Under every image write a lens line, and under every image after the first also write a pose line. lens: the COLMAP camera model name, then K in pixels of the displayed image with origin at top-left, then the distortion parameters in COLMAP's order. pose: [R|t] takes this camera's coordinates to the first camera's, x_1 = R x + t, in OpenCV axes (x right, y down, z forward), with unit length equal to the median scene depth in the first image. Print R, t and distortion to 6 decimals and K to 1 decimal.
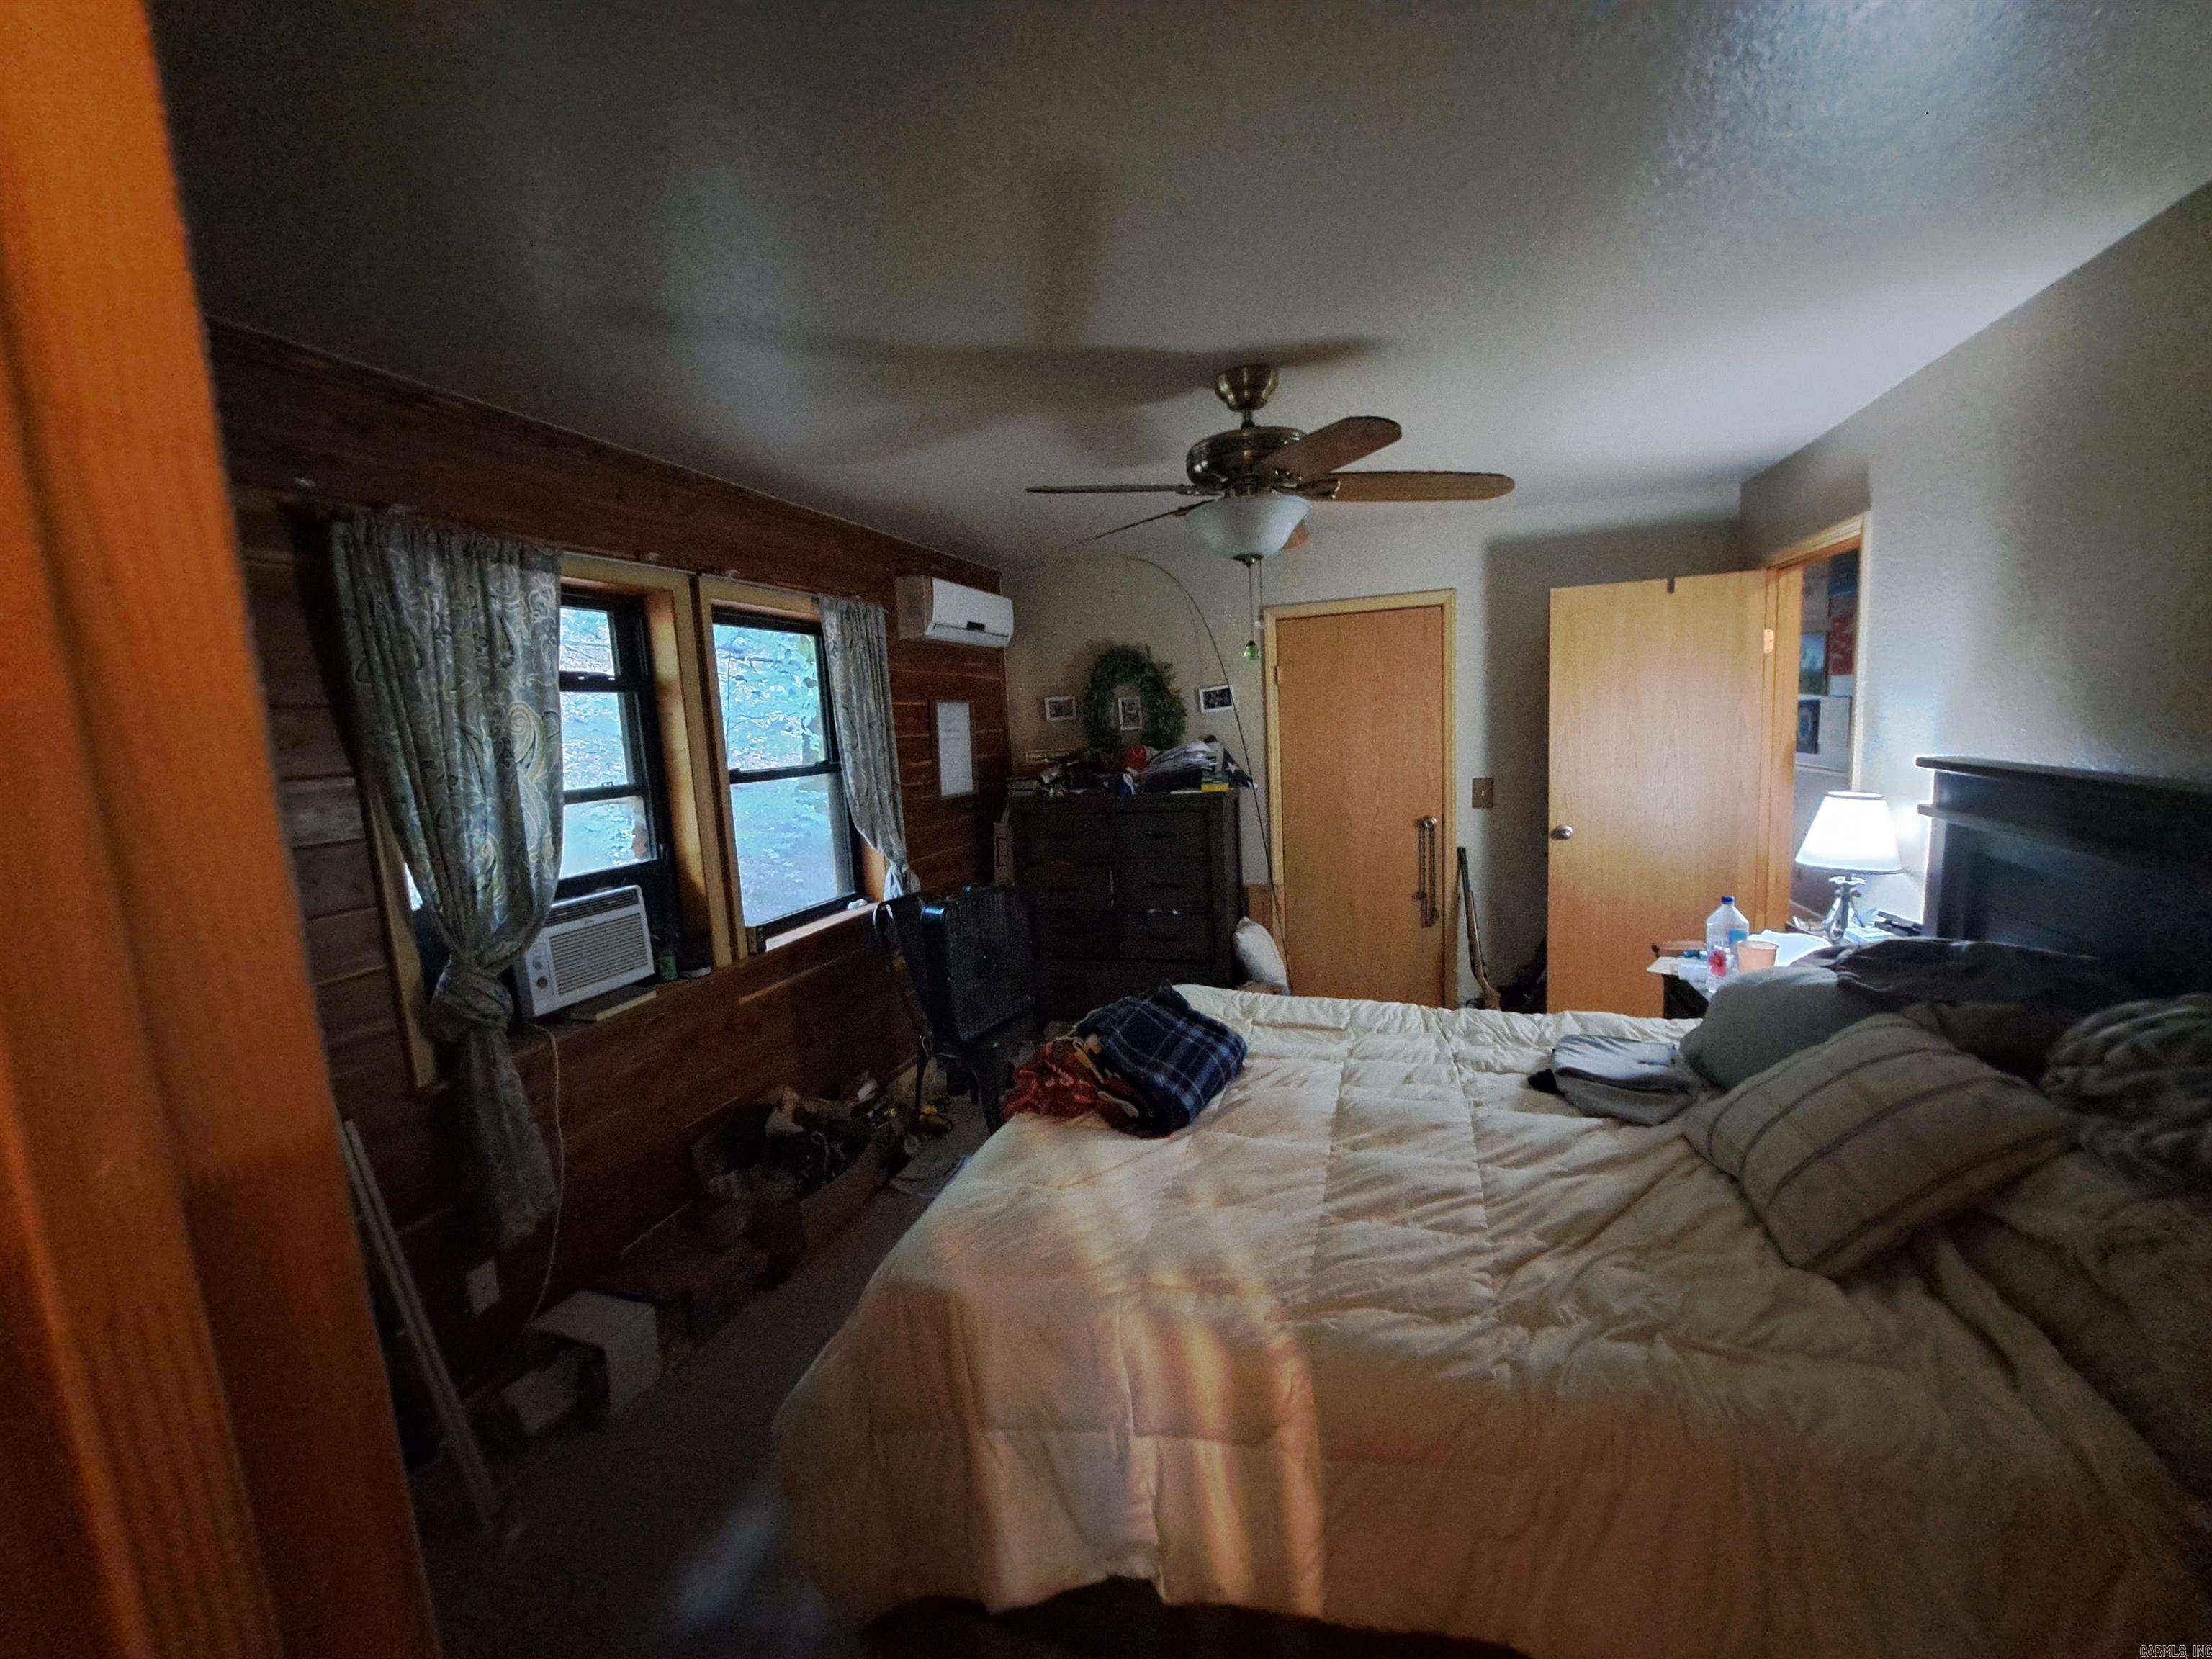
lens RADIAL K [[873.3, 0, 1110.5], [0, 873.3, 830.5], [0, 0, 1]] dist [-0.014030, -0.000579]
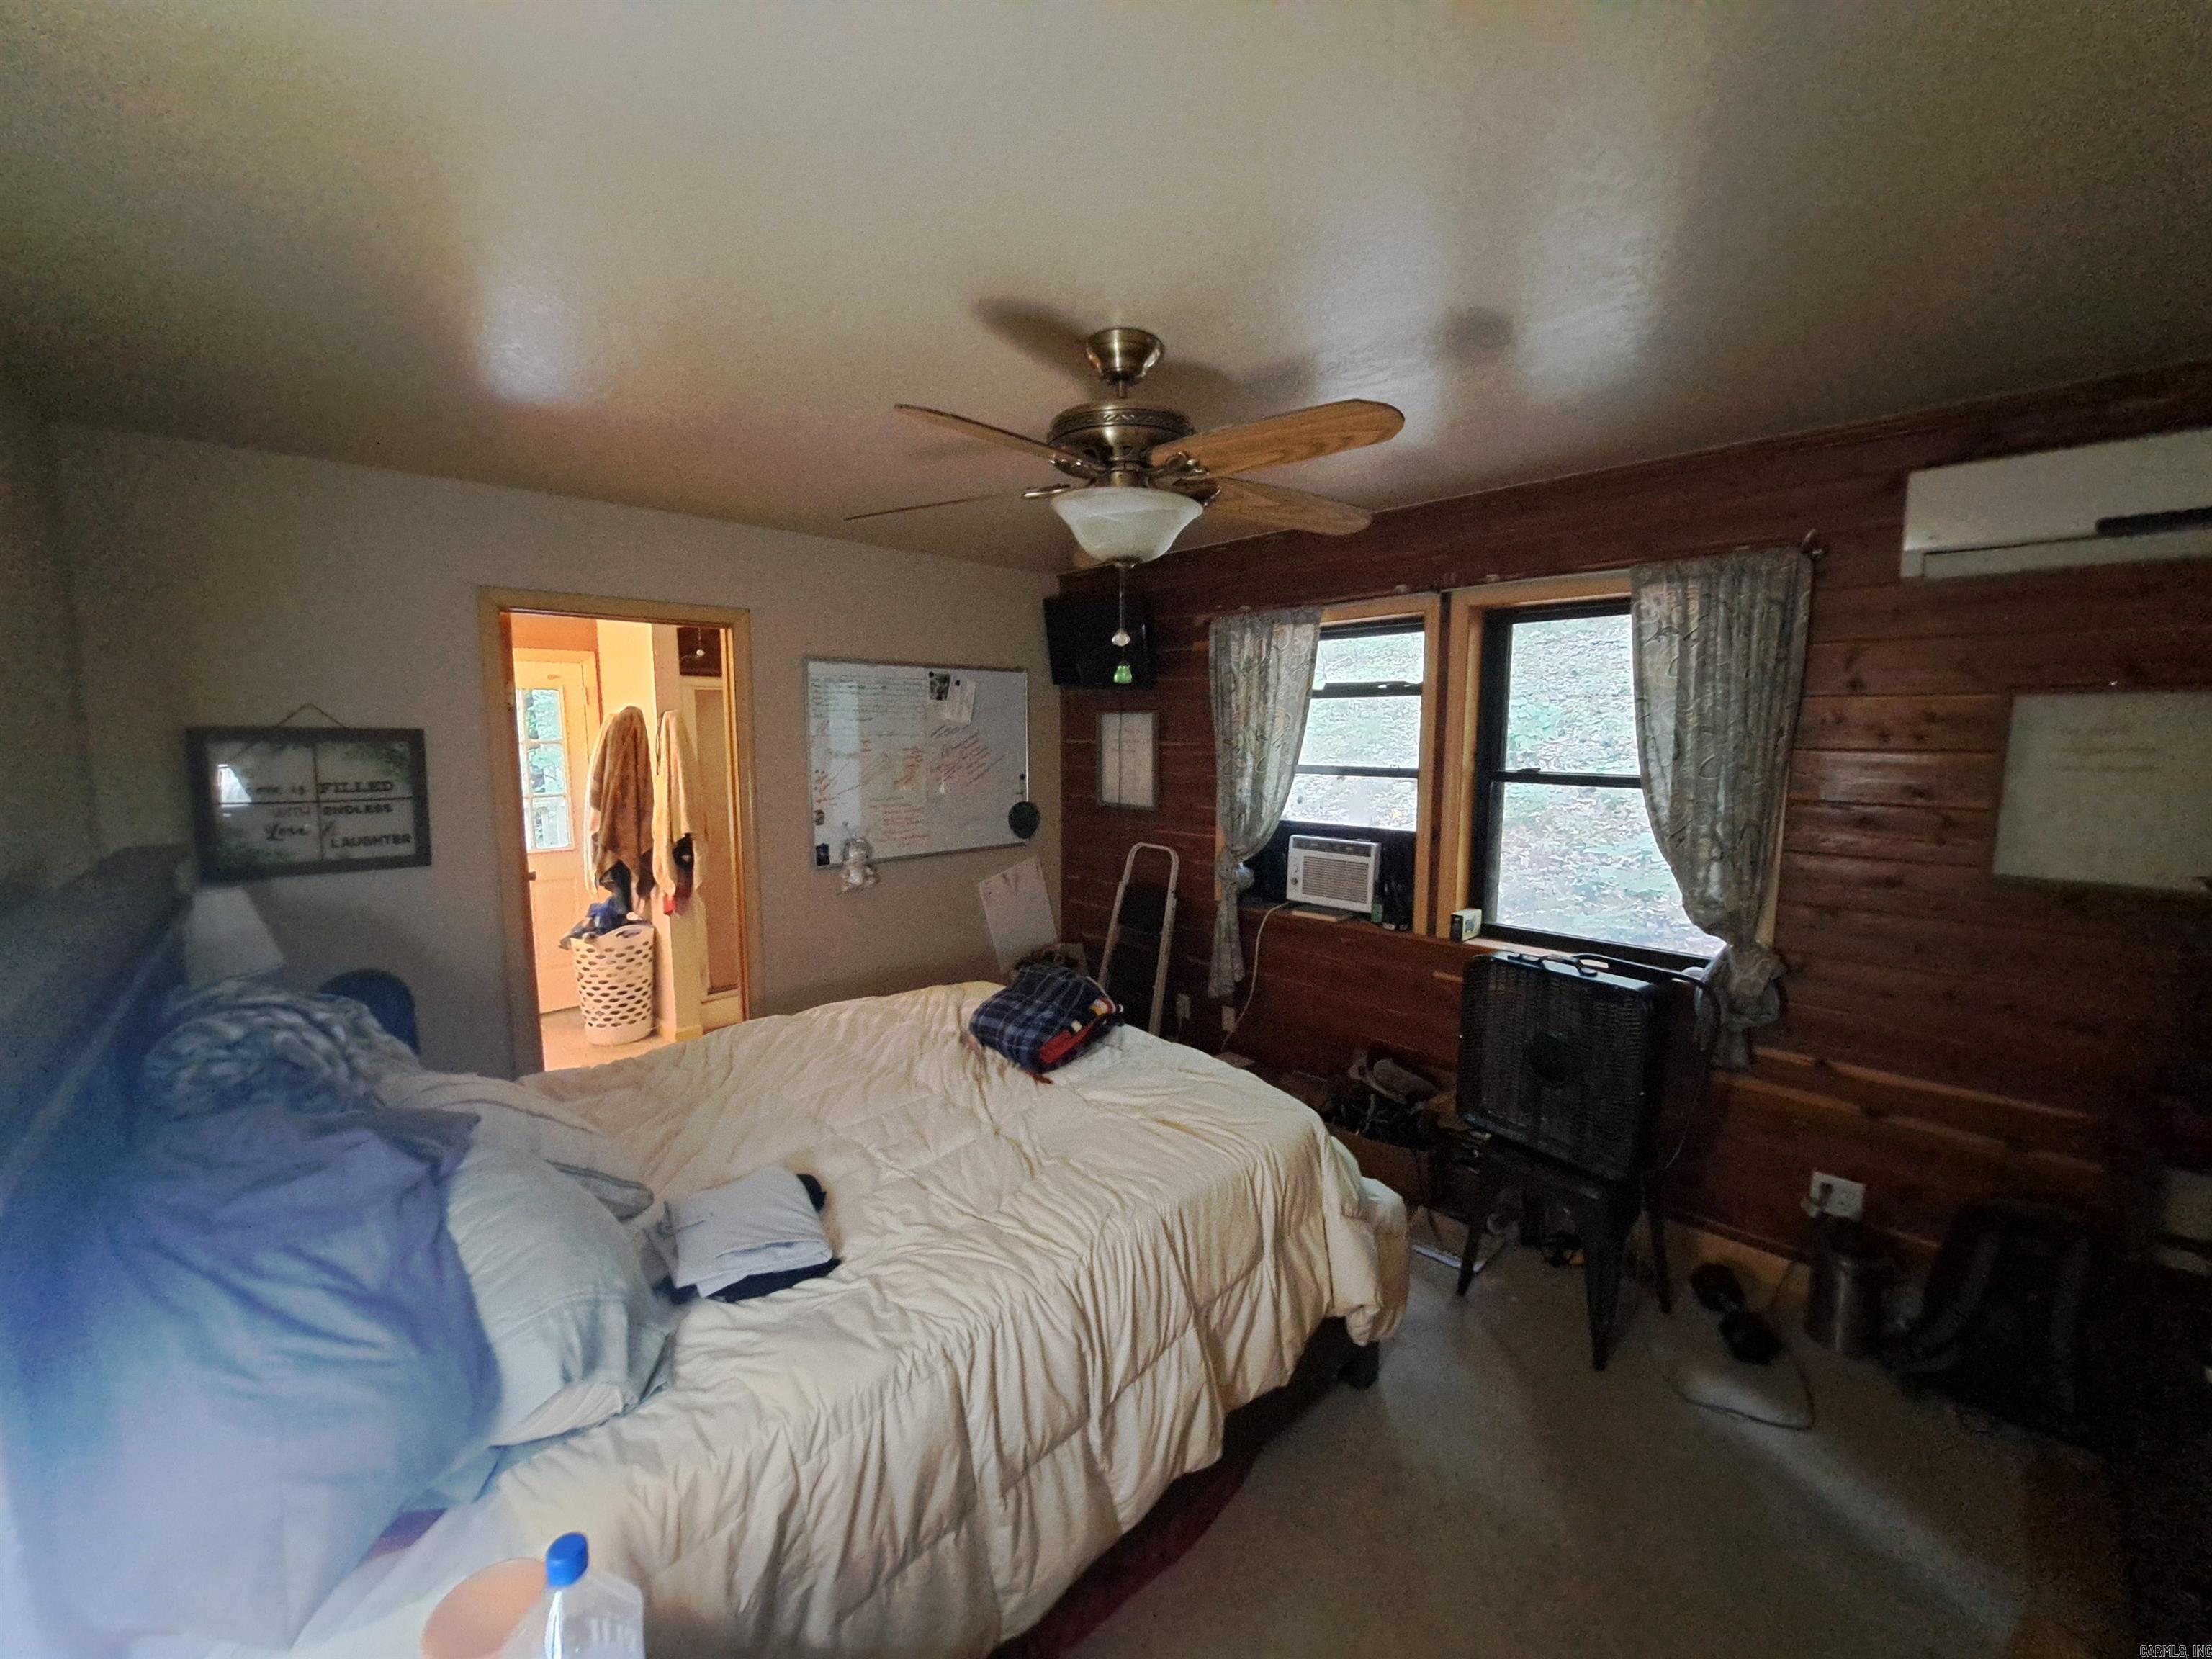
lens RADIAL K [[873.3, 0, 1108.0], [0, 873.3, 830.9], [0, 0, 1]] dist [-0.014030, -0.000579]
pose [[-0.446477, 0.143880, -0.883152, 0.714447], [-0.097976, 0.973192, 0.208081, -0.170710], [0.889415, 0.179431, -0.420411, 1.062993]]
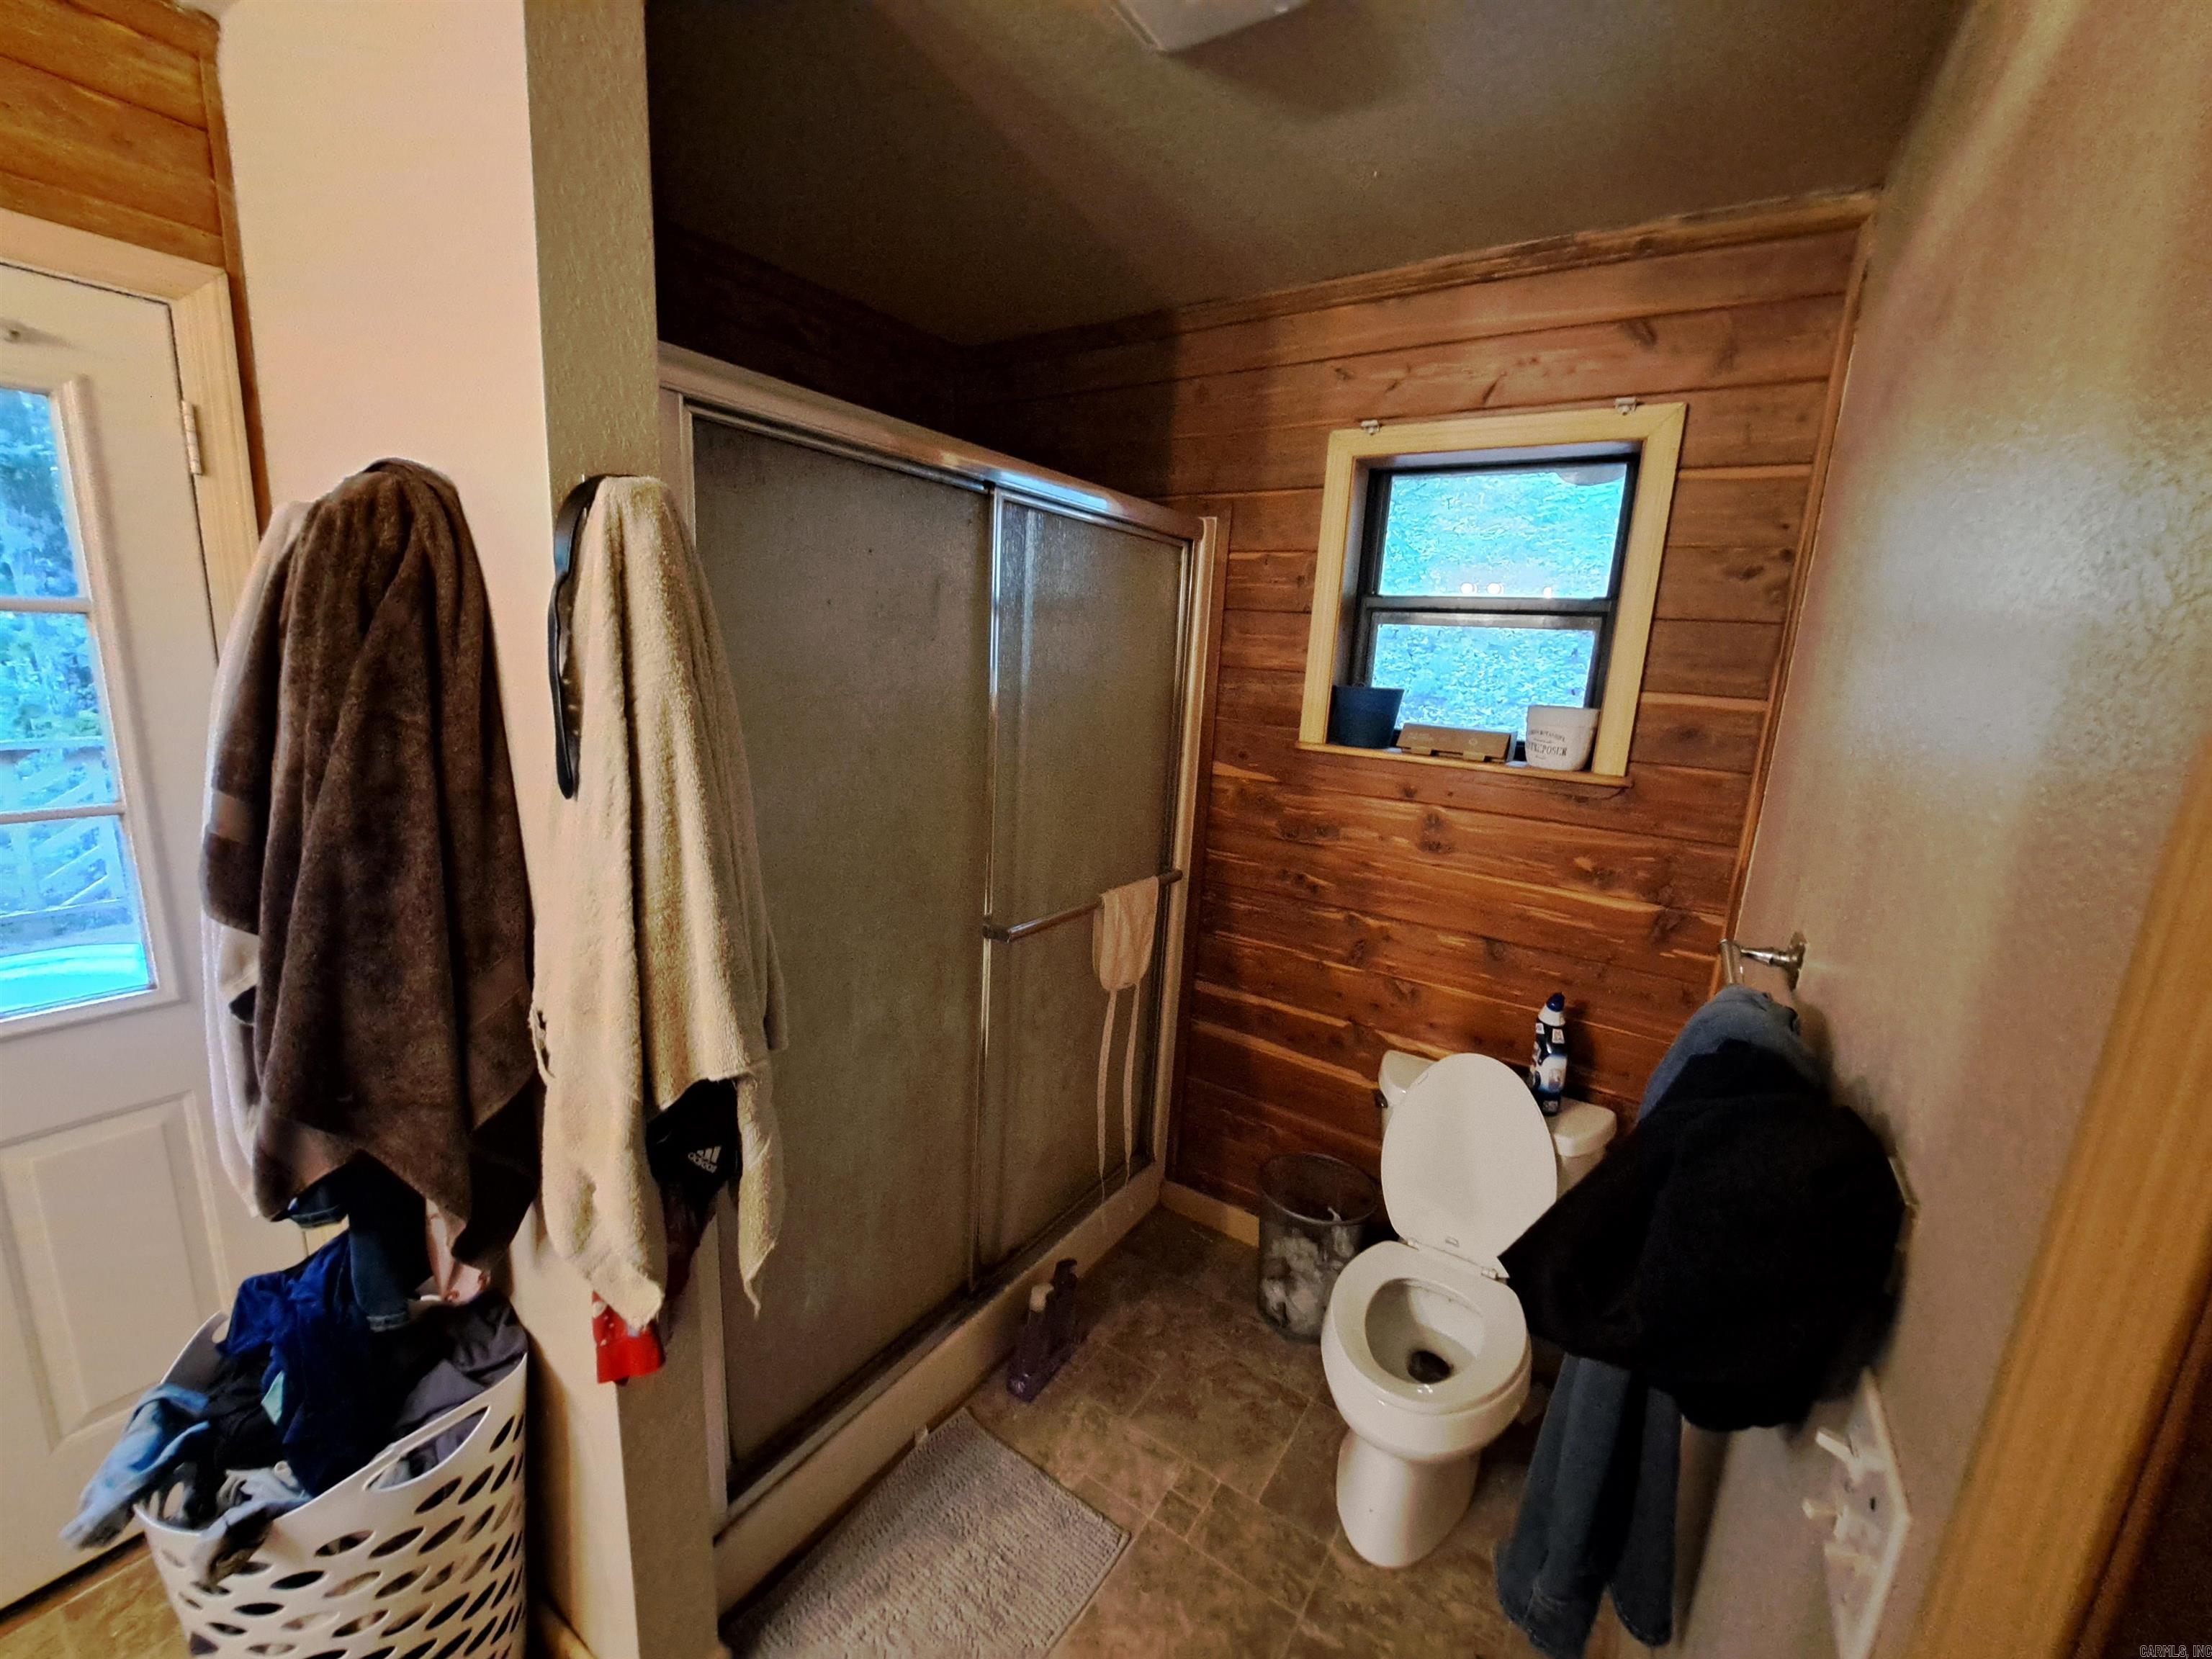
lens RADIAL K [[873.3, 0, 1088.6], [0, 873.3, 826.3], [0, 0, 1]] dist [-0.014030, -0.000579]
pose [[-0.271945, 0.219726, -0.936892, 0.293580], [-0.169750, 0.947363, 0.271454, -0.063501], [0.947223, 0.232859, -0.220332, 0.451460]]
